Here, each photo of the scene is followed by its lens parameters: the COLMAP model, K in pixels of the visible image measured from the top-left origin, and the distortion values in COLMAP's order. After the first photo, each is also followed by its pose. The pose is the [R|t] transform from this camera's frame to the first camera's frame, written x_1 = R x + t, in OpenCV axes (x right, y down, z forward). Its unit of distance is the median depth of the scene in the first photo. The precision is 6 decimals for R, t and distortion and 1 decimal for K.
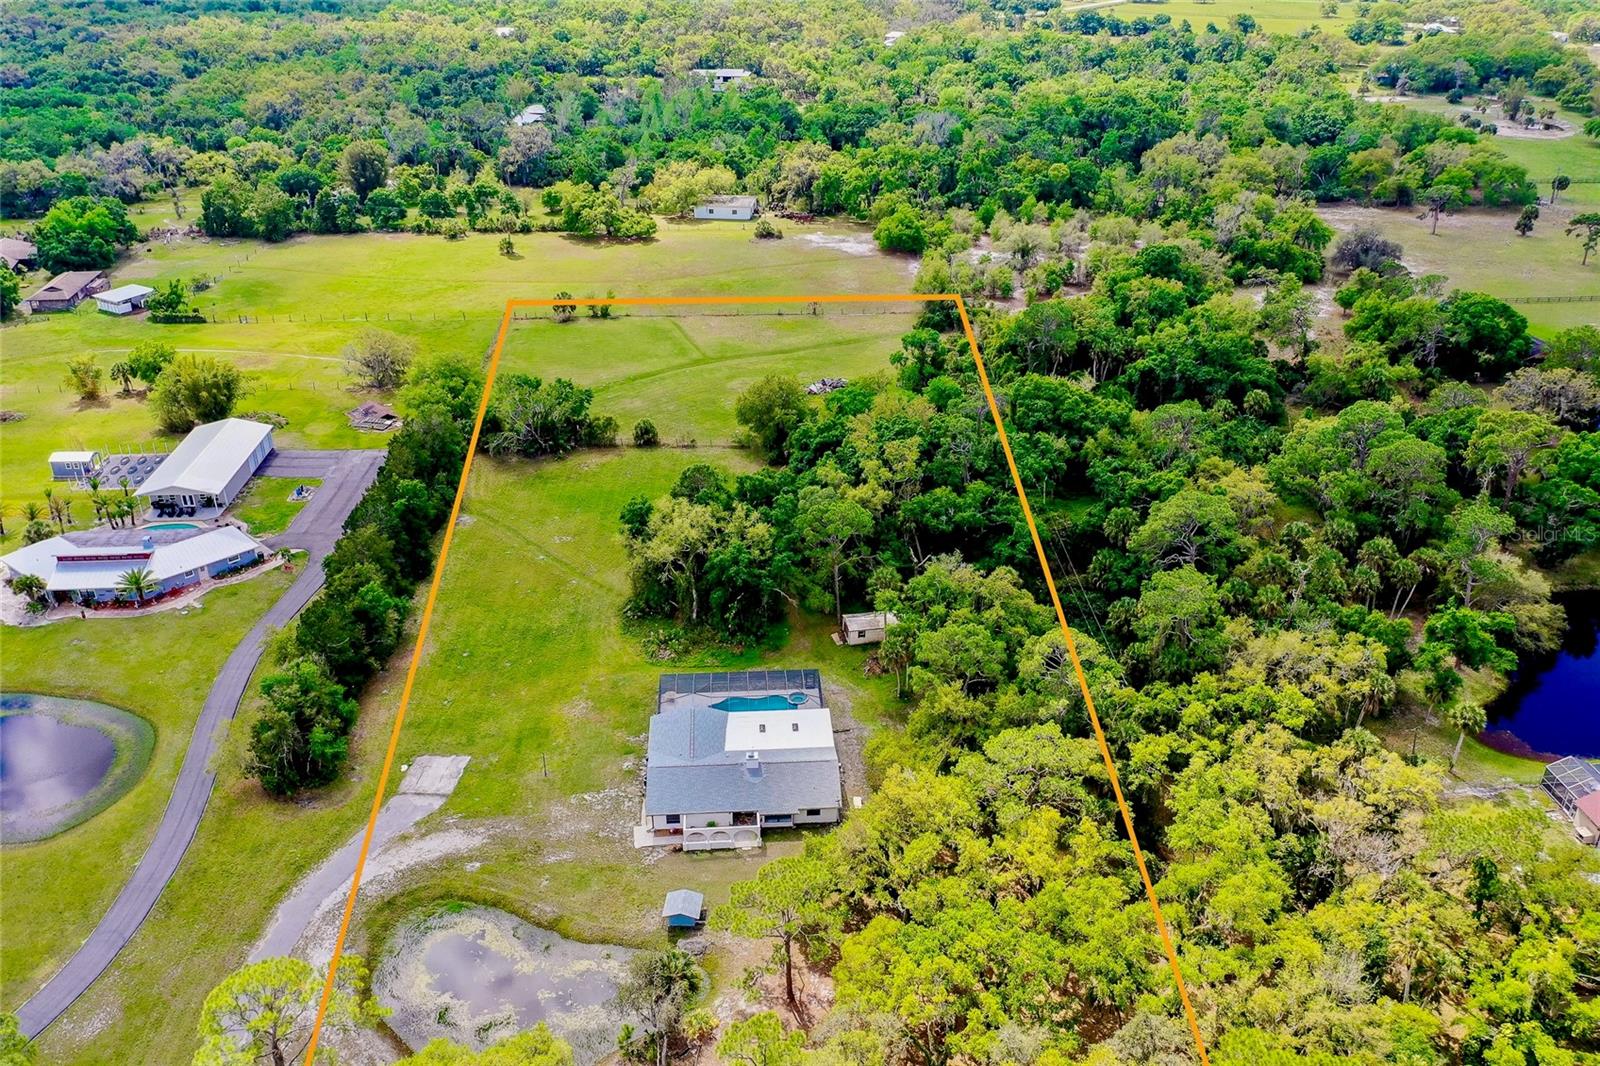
lens RADIAL K [[1304.3, 0, 802.5], [0, 1304.3, 533.7], [0, 0, 1]] dist [-0.001476, 0.003461]
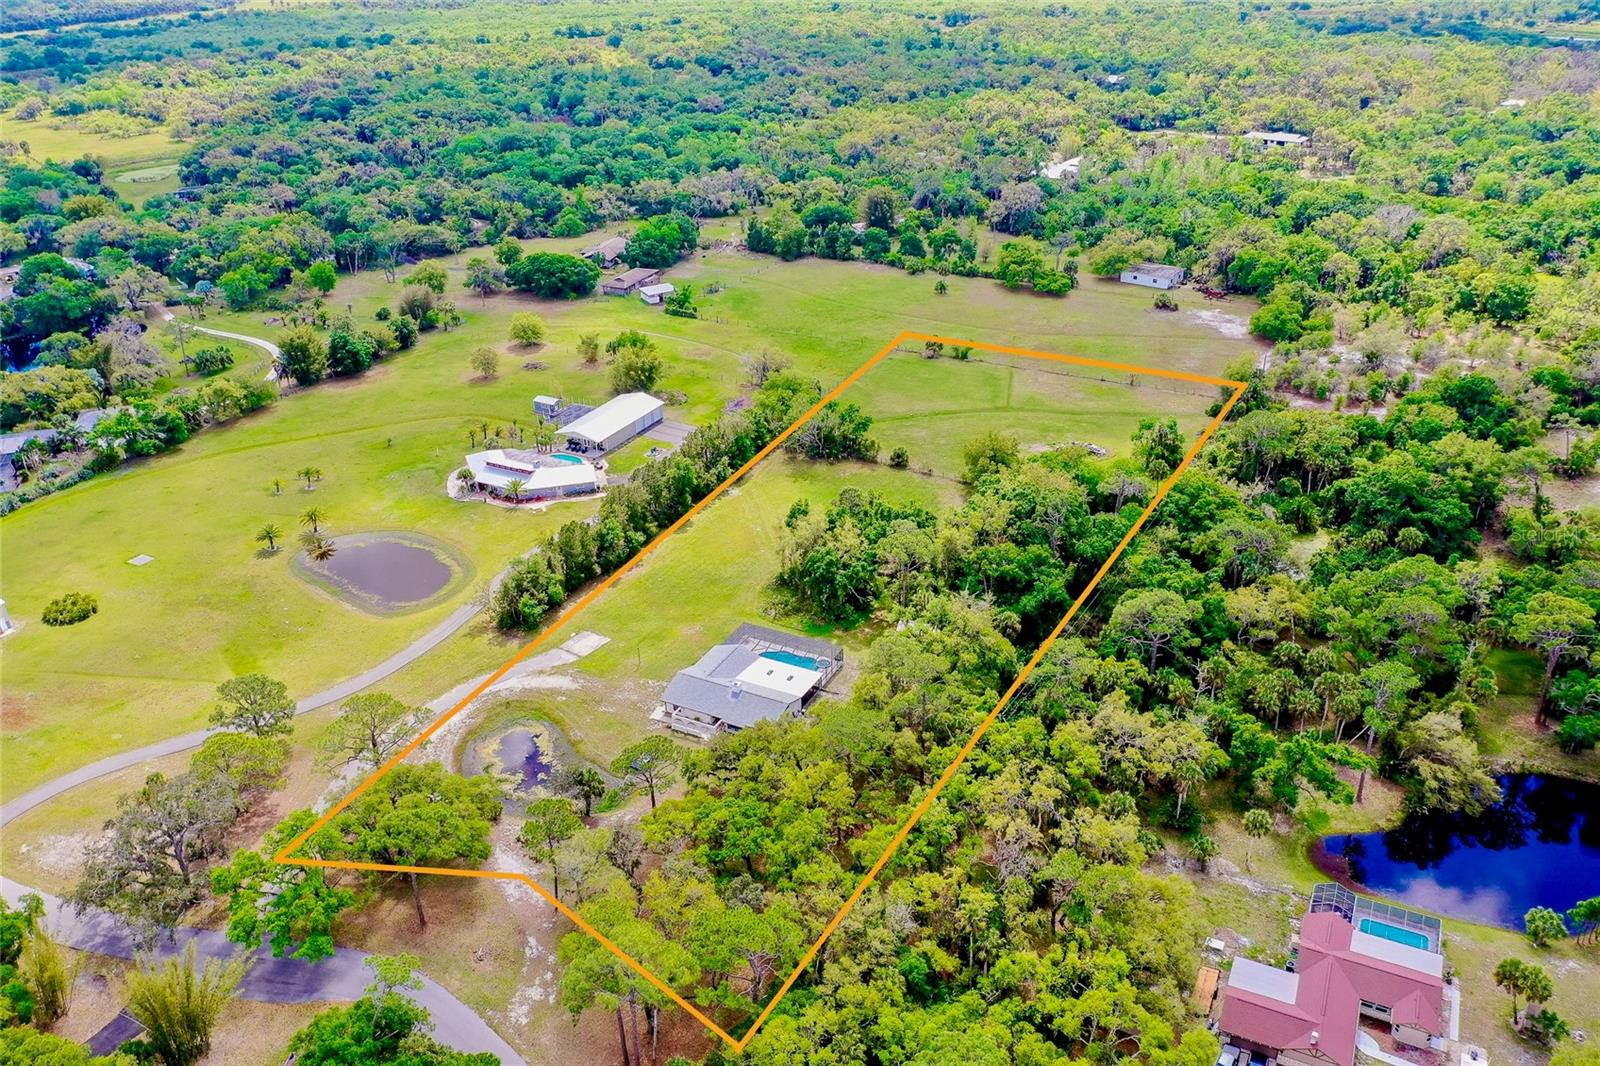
lens RADIAL K [[1253.2, 0, 800.0], [0, 1253.2, 533.0], [0, 0, 1]] dist [-0.000435, -0.000438]
pose [[0.855701, 0.219585, -0.468570, 0.421548], [-0.216070, 0.974404, 0.062047, -0.064248], [0.470202, 0.048150, 0.881245, -0.144313]]
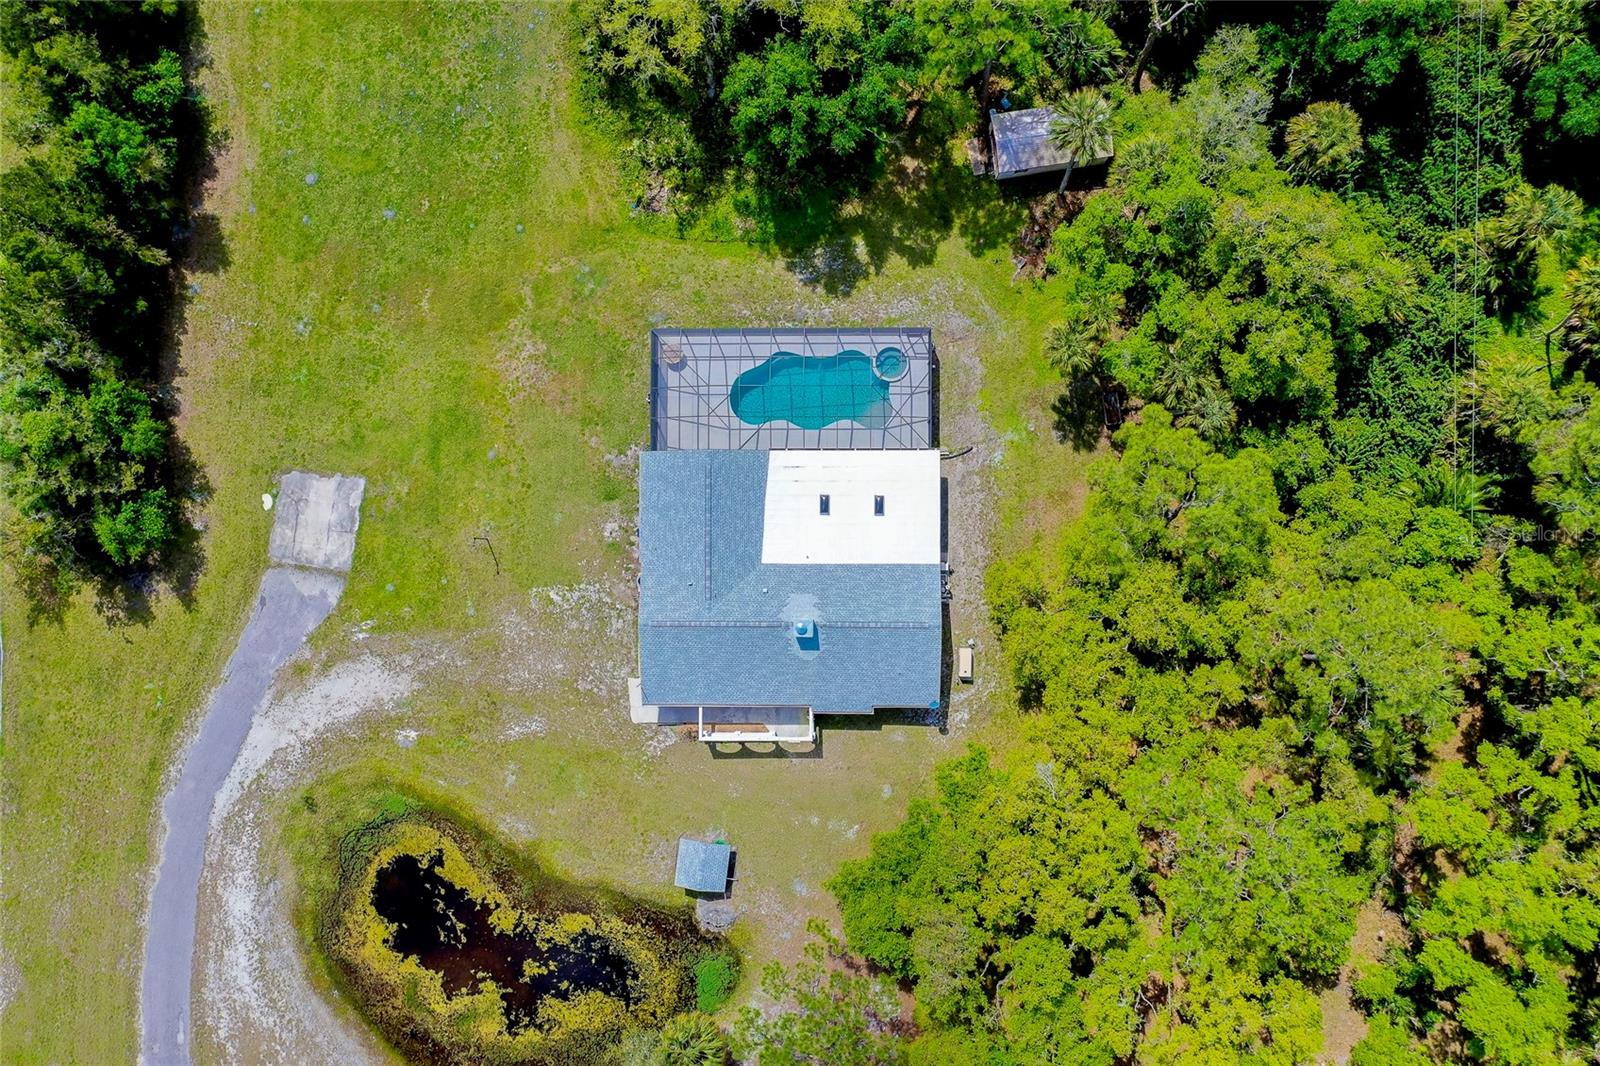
lens RADIAL K [[1253.2, 0, 800.0], [0, 1253.2, 533.0], [0, 0, 1]] dist [-0.000435, -0.000438]
pose [[0.997257, 0.062807, -0.039171, -0.012735], [0.004491, 0.476873, 0.878961, -0.245563], [0.073884, -0.876726, 0.475282, 0.492717]]
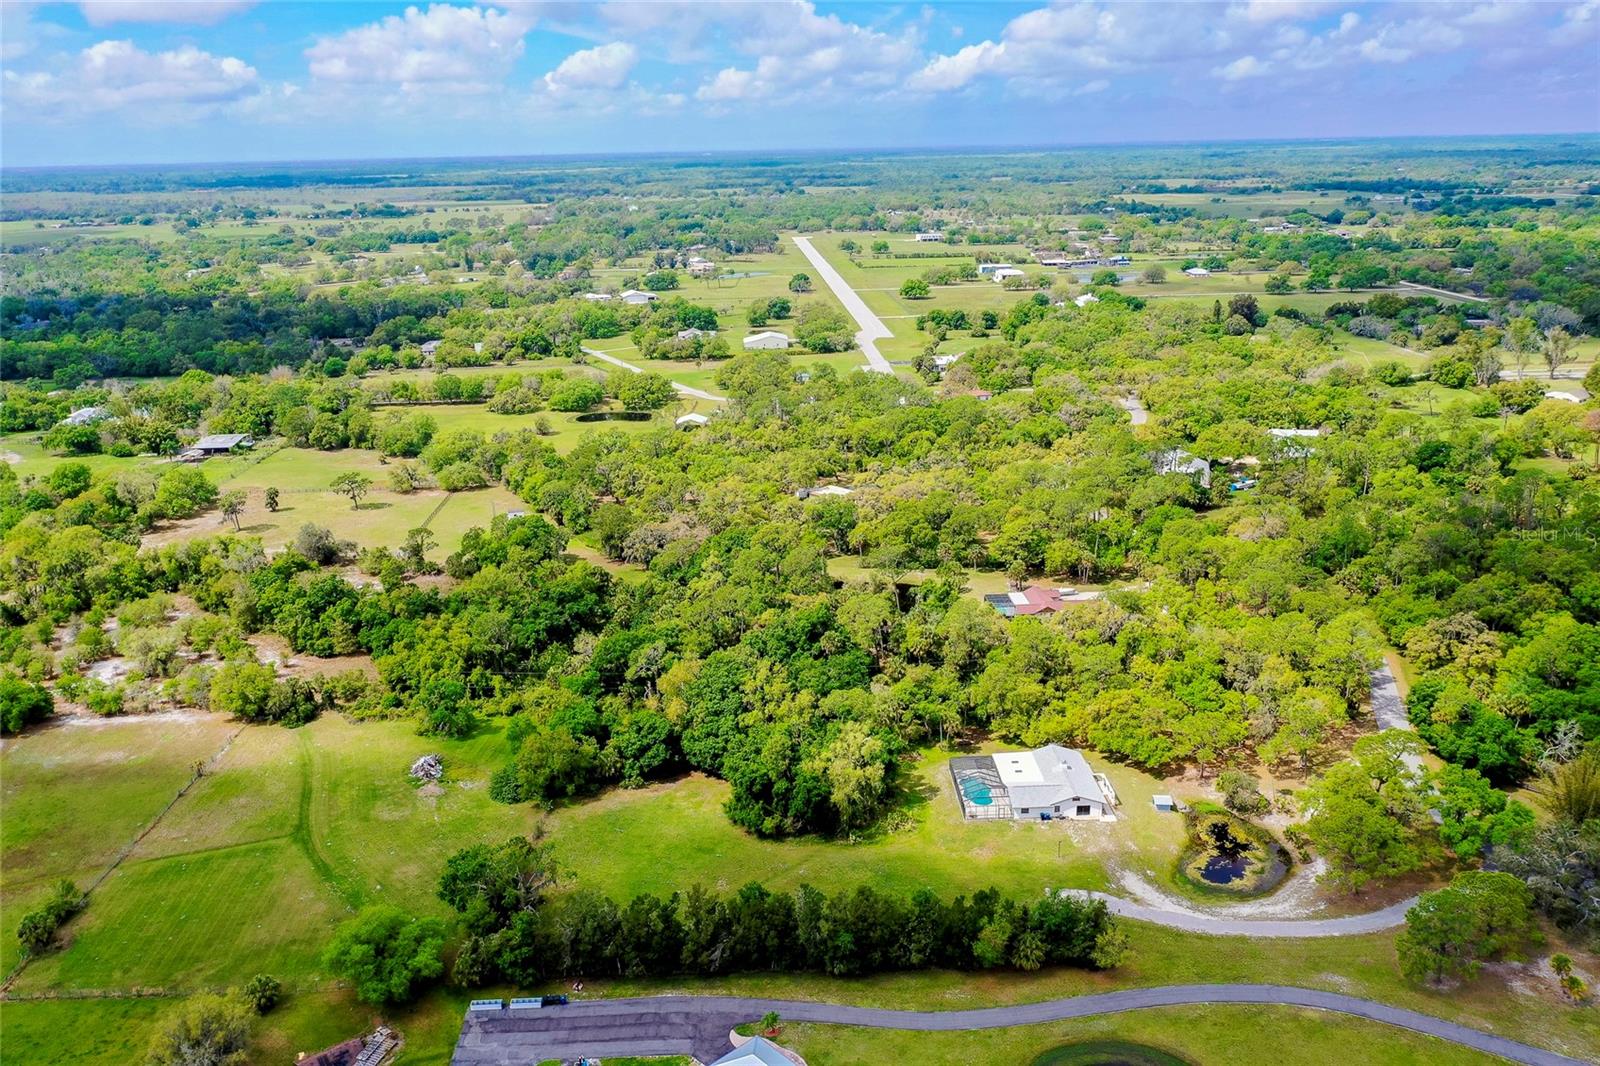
lens RADIAL K [[1252.8, 0, 804.2], [0, 1252.8, 532.0], [0, 0, 1]] dist [-0.005153, 0.003890]
pose [[0.032171, -0.297473, 0.954188, -1.035342], [0.479792, 0.842088, 0.246349, -0.446392], [-0.876792, 0.449886, 0.169816, 0.574251]]
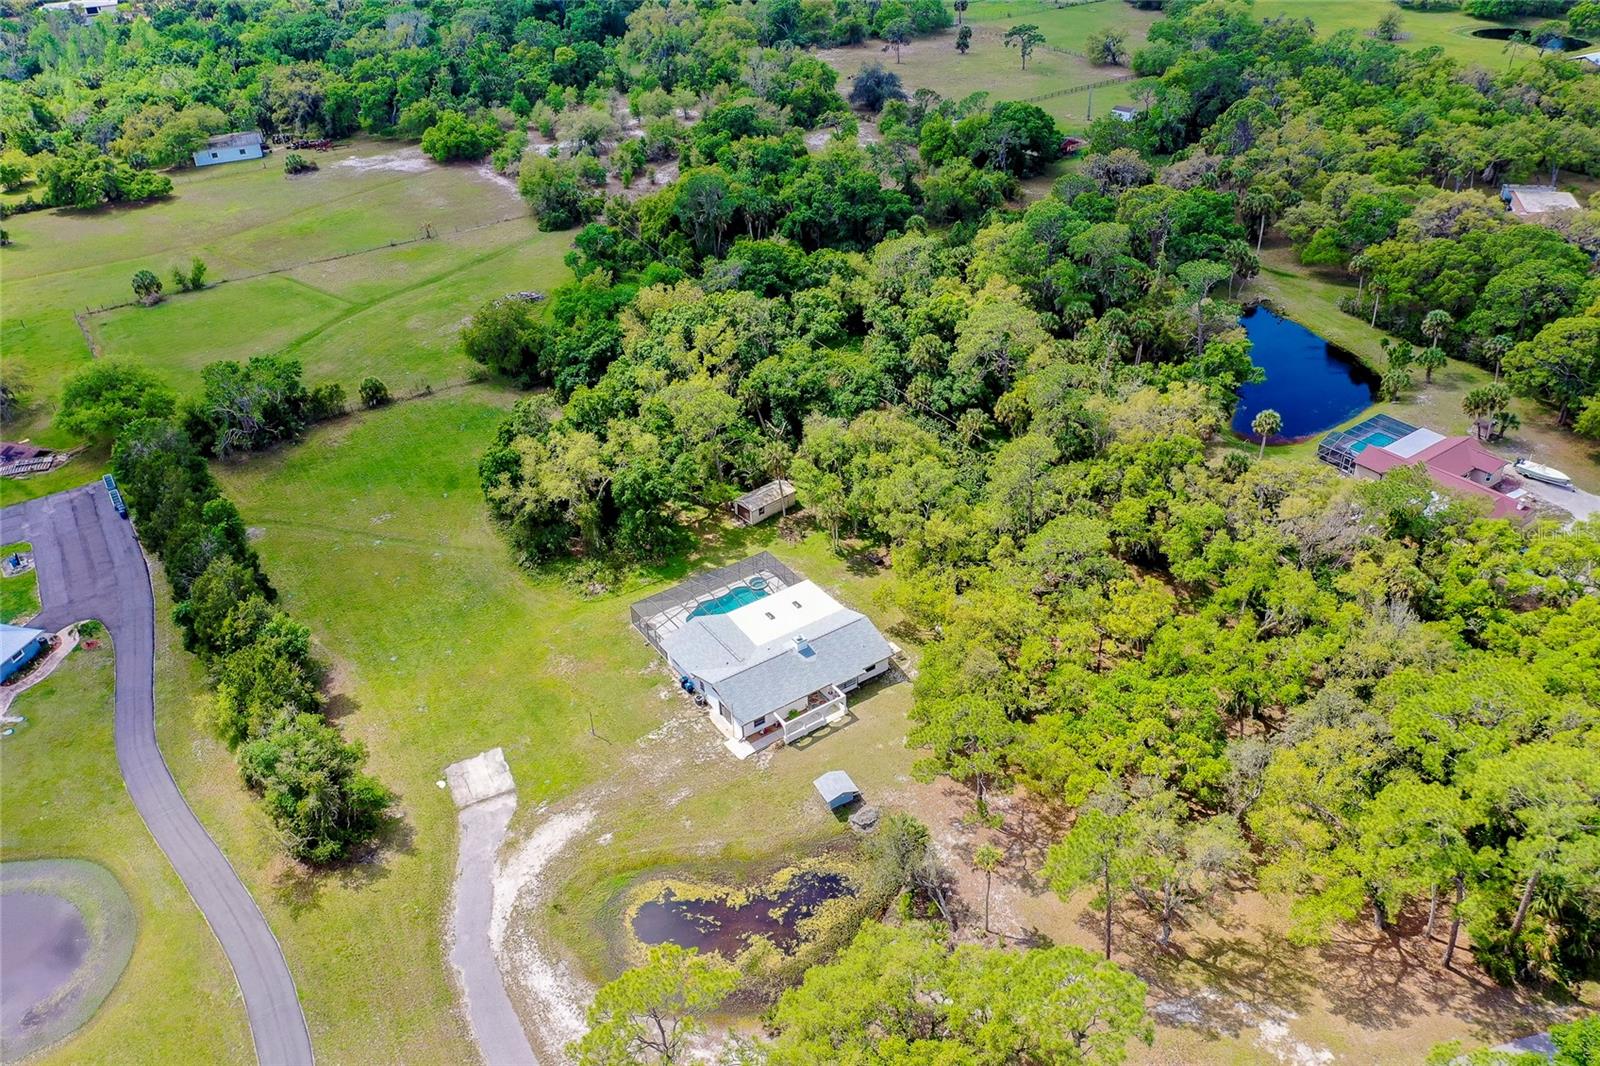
lens RADIAL K [[1252.8, 0, 804.2], [0, 1252.8, 532.0], [0, 0, 1]] dist [-0.005153, 0.003890]
pose [[0.859531, -0.299945, 0.413811, -0.274800], [0.261284, 0.953755, 0.148599, -0.037230], [-0.439246, -0.019603, 0.898153, 0.069590]]
